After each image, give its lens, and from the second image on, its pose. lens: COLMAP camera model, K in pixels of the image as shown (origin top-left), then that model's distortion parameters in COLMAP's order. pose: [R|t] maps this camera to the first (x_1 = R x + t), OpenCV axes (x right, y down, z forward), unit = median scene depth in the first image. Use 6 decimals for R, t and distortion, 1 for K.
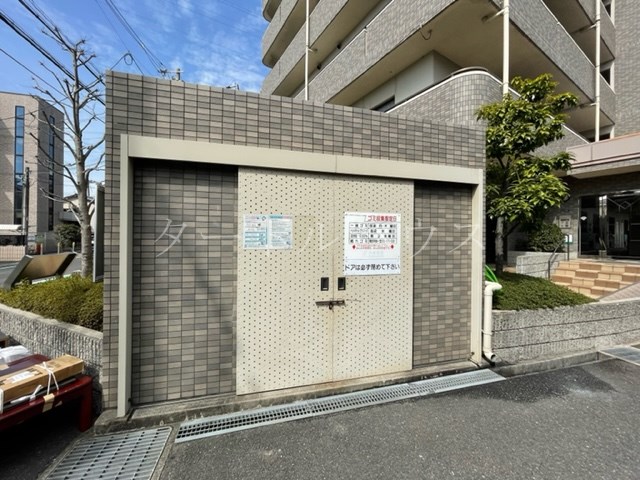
lens RADIAL K [[262.0, 0, 320.0], [0, 262.0, 240.0], [0, 0, 1]] dist [-0.009685, 0.000542]
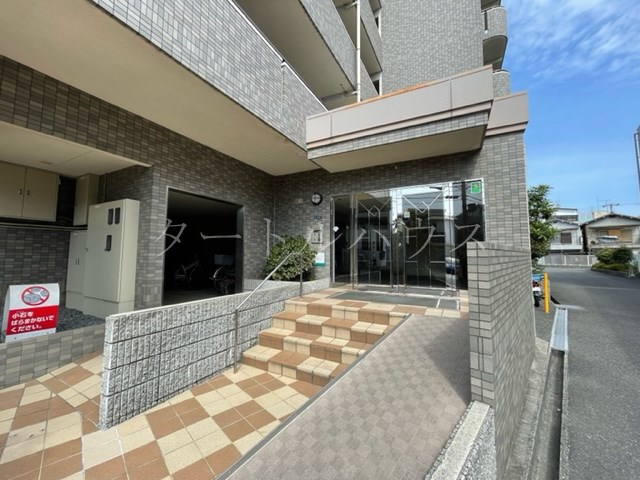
lens RADIAL K [[262.0, 0, 320.0], [0, 262.0, 240.0], [0, 0, 1]] dist [-0.009685, 0.000542]
pose [[0.860986, 0.028749, 0.507815, 0.604348], [0.003871, 0.998002, -0.063064, -0.009828], [-0.508613, 0.056263, 0.859155, 0.407740]]
